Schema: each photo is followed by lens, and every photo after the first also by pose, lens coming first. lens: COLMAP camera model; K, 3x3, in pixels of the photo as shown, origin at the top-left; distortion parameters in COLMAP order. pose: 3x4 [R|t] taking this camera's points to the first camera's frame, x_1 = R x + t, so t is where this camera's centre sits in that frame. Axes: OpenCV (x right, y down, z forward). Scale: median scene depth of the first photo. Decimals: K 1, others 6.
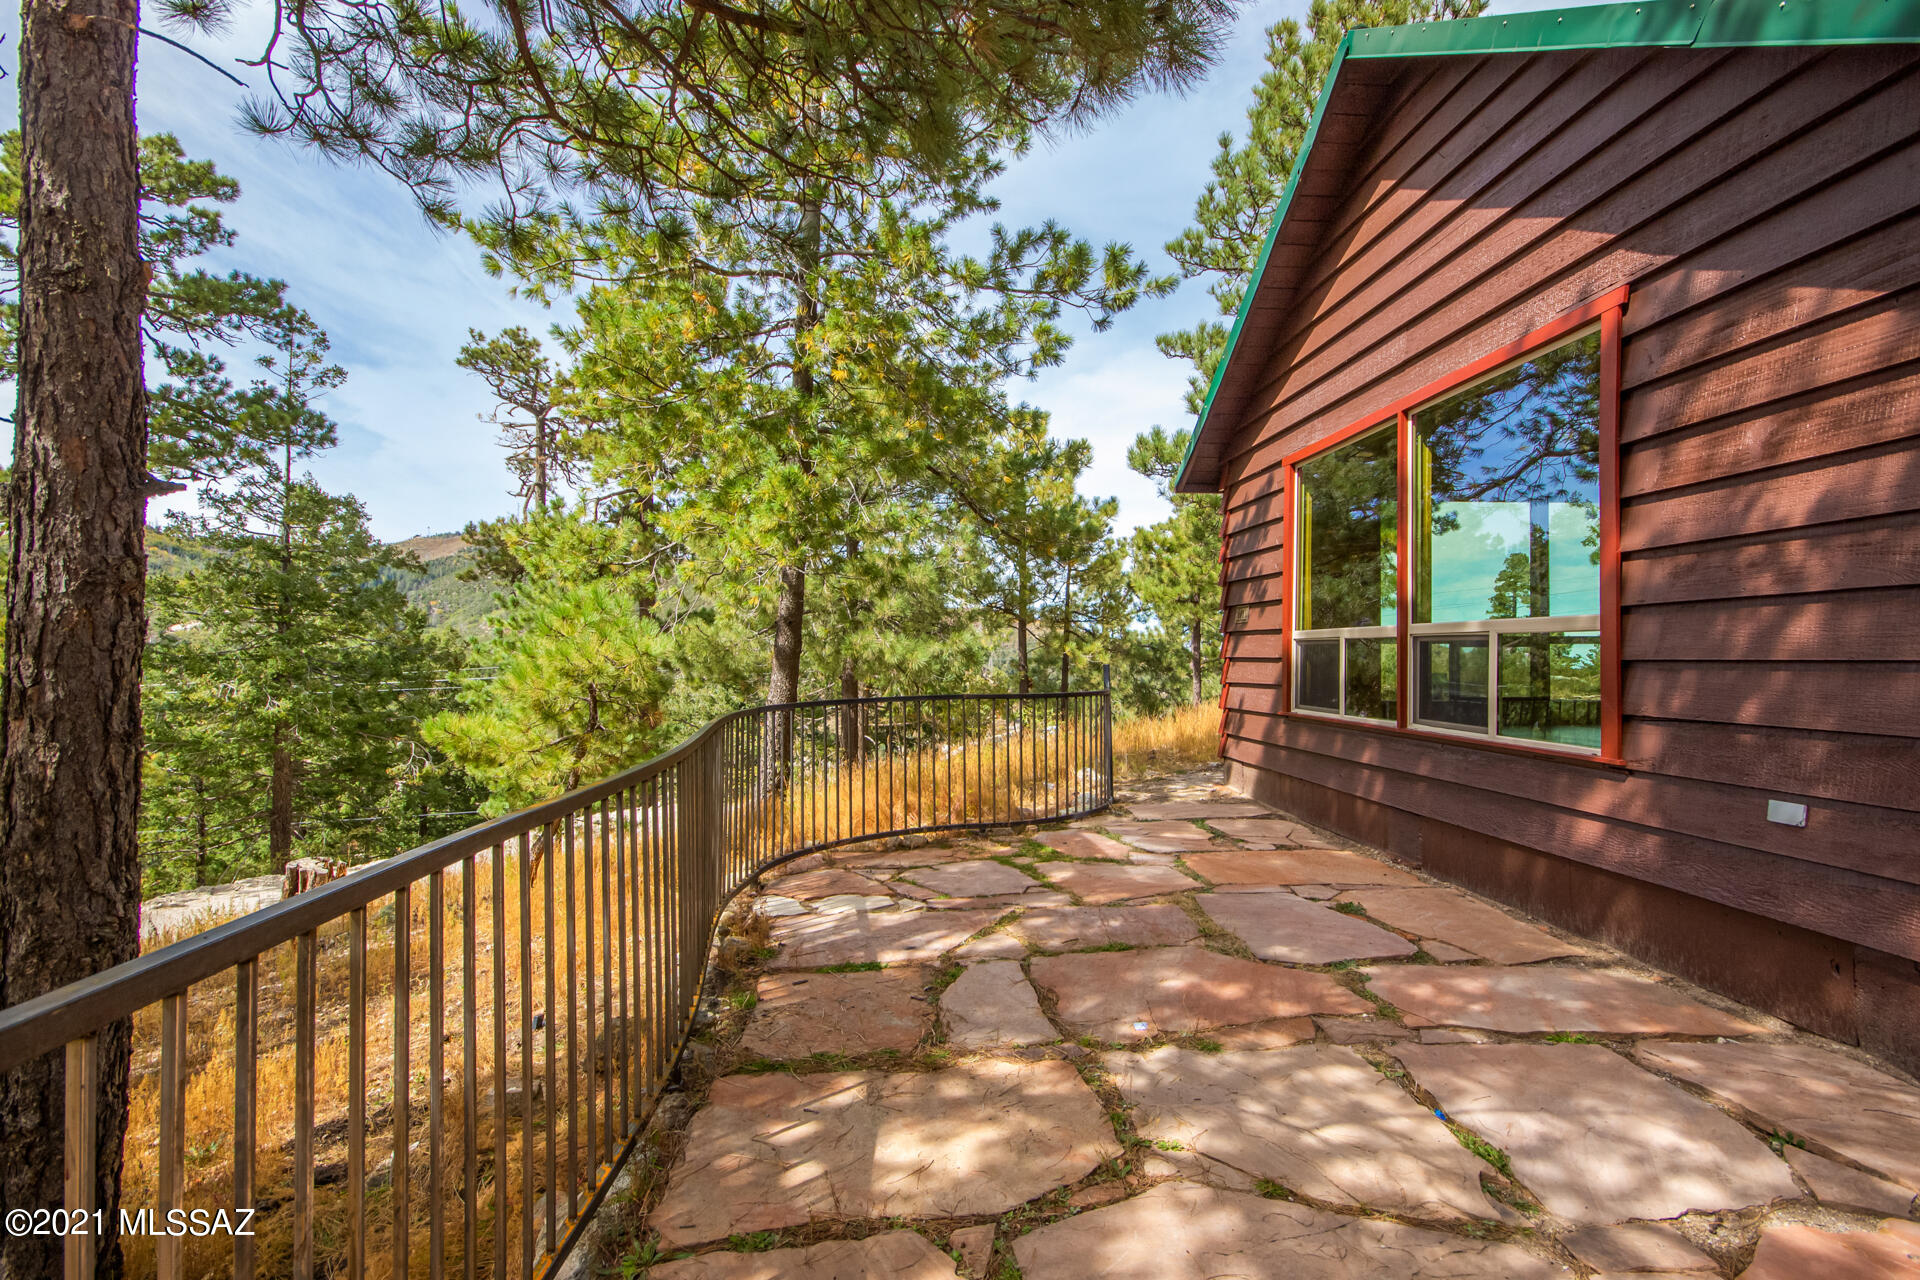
lens RADIAL K [[935.8, 0, 957.3], [0, 935.8, 667.3], [0, 0, 1]] dist [0.027919, 0.000225]
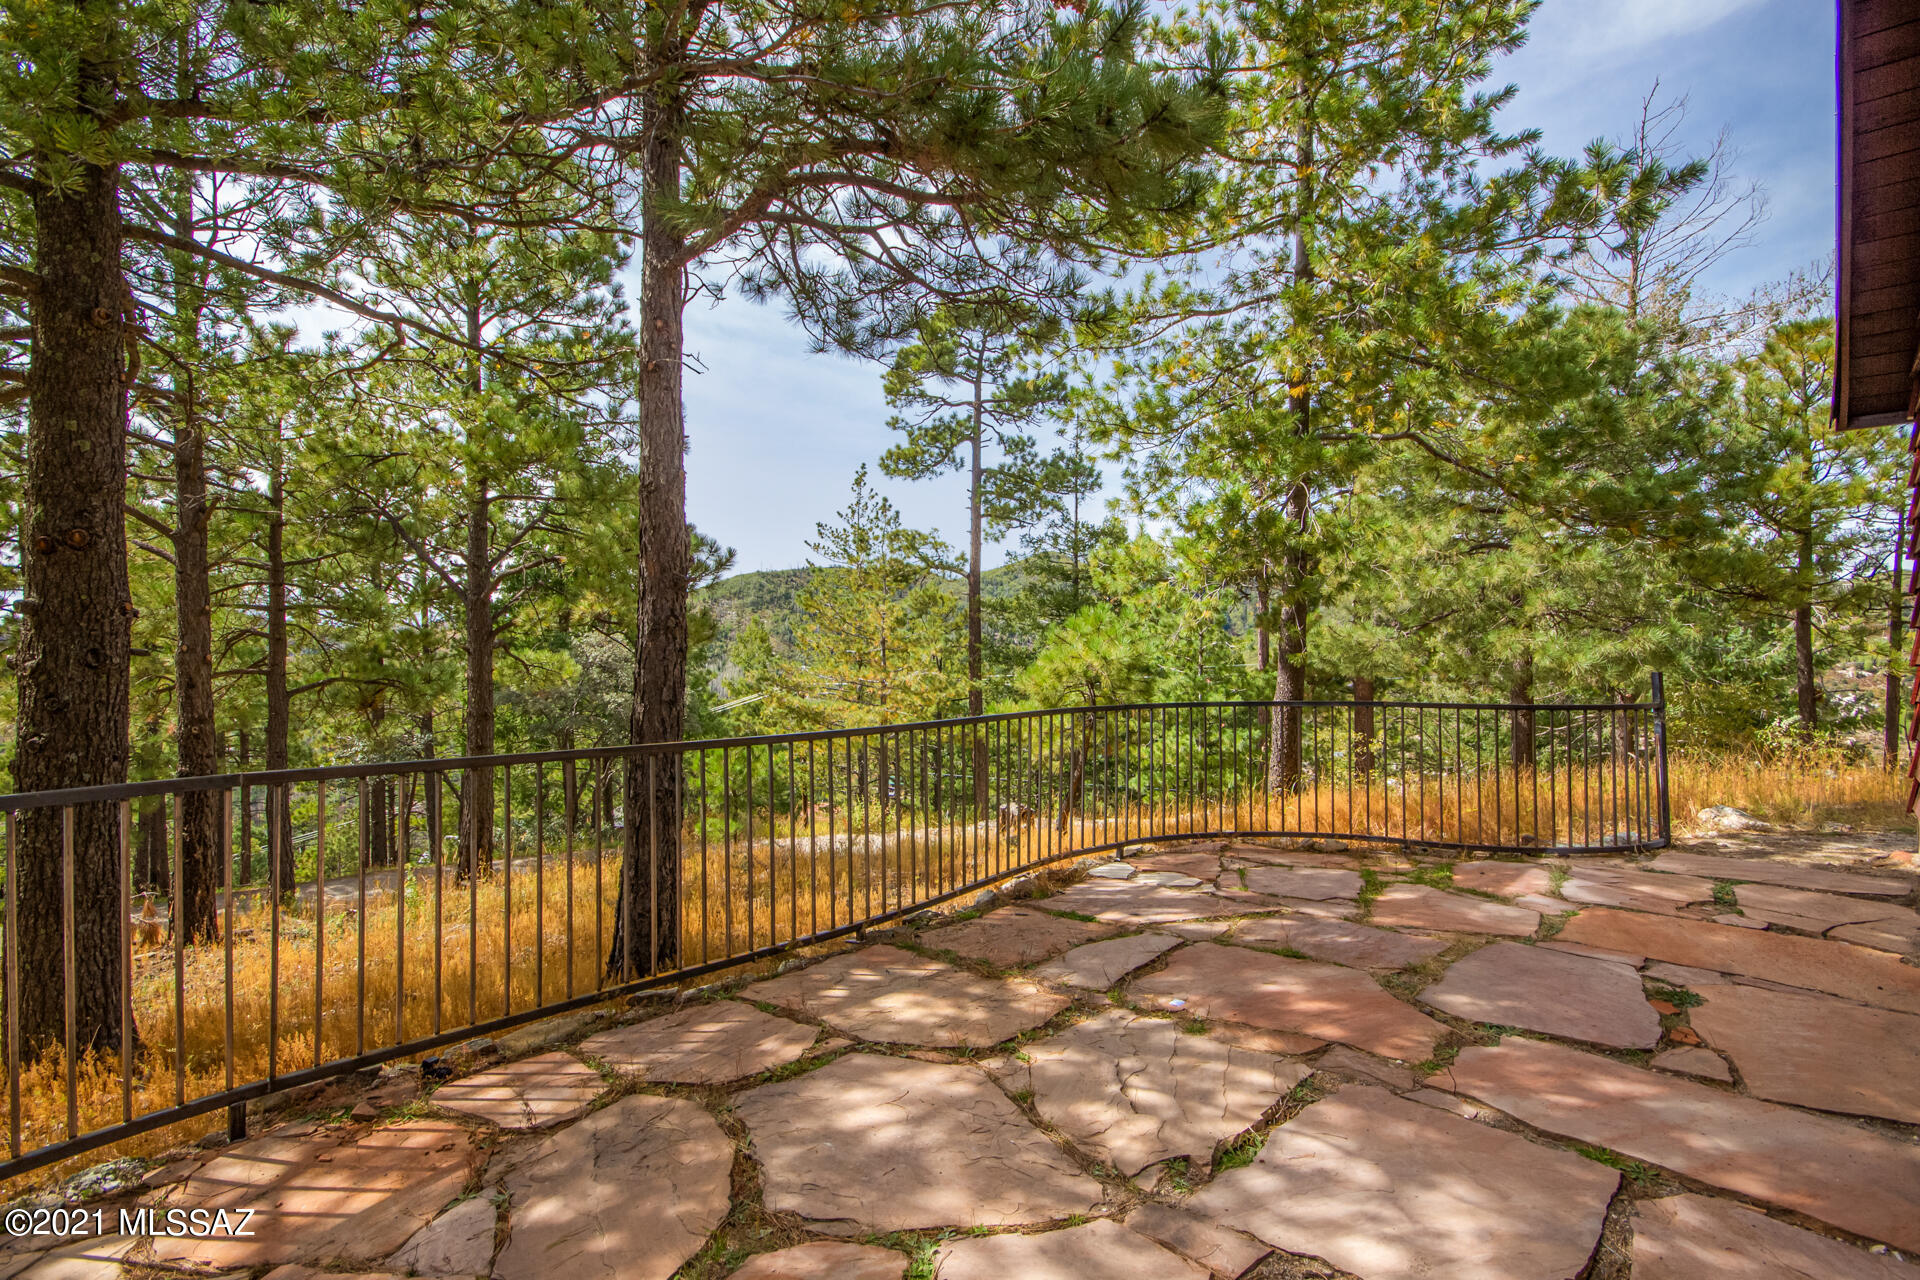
lens RADIAL K [[918.9, 0, 939.4], [0, 918.9, 663.1], [0, 0, 1]] dist [0.036426, 0.000221]
pose [[0.679481, 0.007381, -0.733656, 0.569138], [-0.008622, 0.999961, 0.002075, -0.010264], [0.733642, 0.004916, 0.679518, 0.041909]]
